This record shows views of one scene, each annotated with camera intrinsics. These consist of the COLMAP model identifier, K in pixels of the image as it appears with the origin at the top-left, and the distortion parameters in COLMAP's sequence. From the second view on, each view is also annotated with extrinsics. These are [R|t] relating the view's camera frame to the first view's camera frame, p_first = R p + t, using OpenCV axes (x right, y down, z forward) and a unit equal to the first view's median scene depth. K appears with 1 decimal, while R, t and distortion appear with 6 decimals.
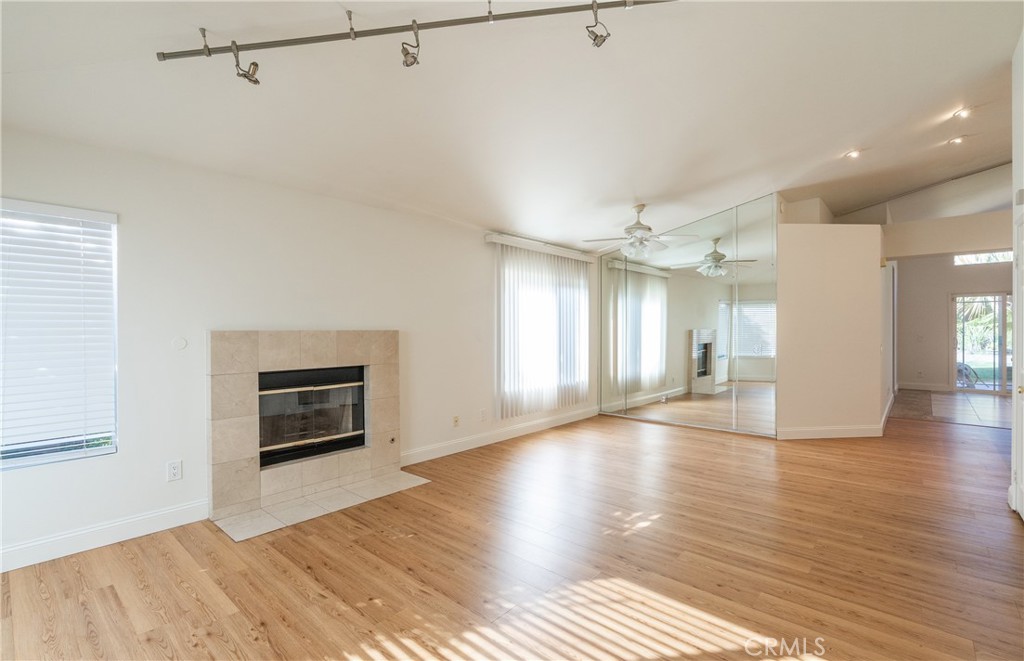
lens RADIAL K [[463.9, 0, 506.0], [0, 463.9, 345.4], [0, 0, 1]] dist [-0.004400, 0.000555]
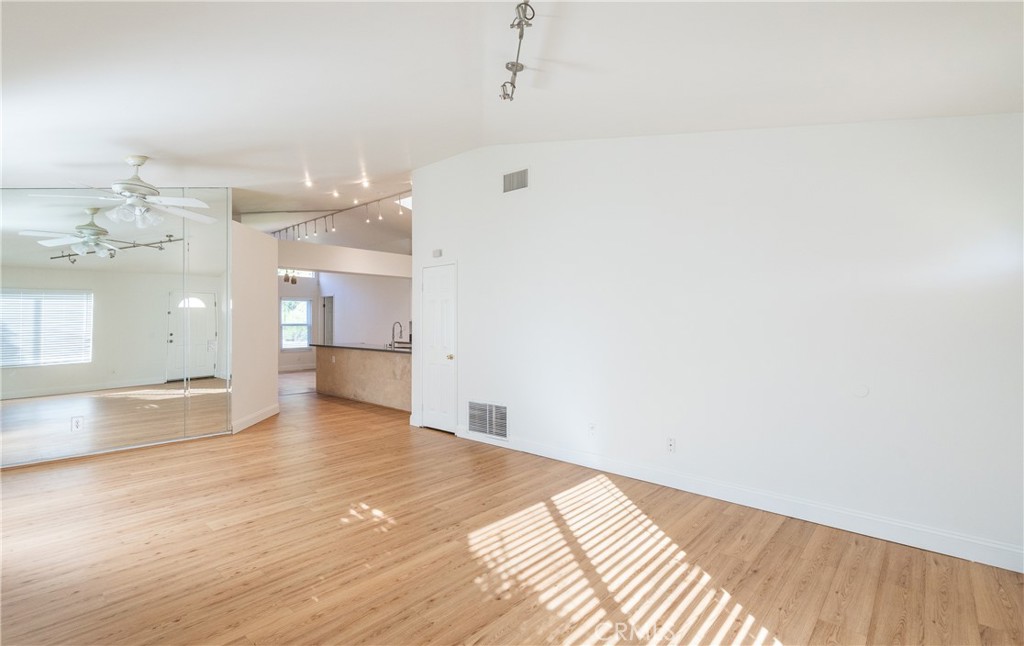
lens RADIAL K [[471.9, 0, 512.0], [0, 471.9, 323.0], [0, 0, 1]] dist [-0.003132, -0.000623]
pose [[-0.007151, 0.003690, 0.999968, -0.723686], [0.031555, 0.999496, -0.003462, -0.024561], [-0.999476, 0.031530, -0.007263, 0.655529]]
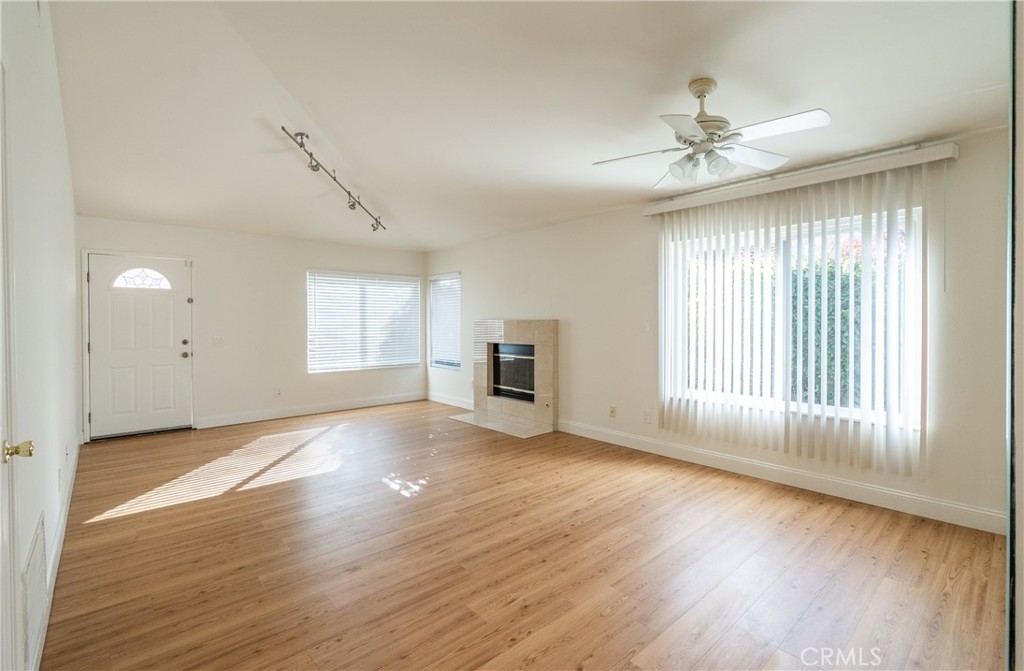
lens RADIAL K [[466.2, 0, 512.6], [0, 466.2, 328.1], [0, 0, 1]] dist [-0.015531, -0.000144]
pose [[-0.118444, 0.014260, -0.992858, 1.328713], [-0.032287, 0.999313, 0.018205, -0.036818], [0.992436, 0.034212, -0.117902, 1.338320]]
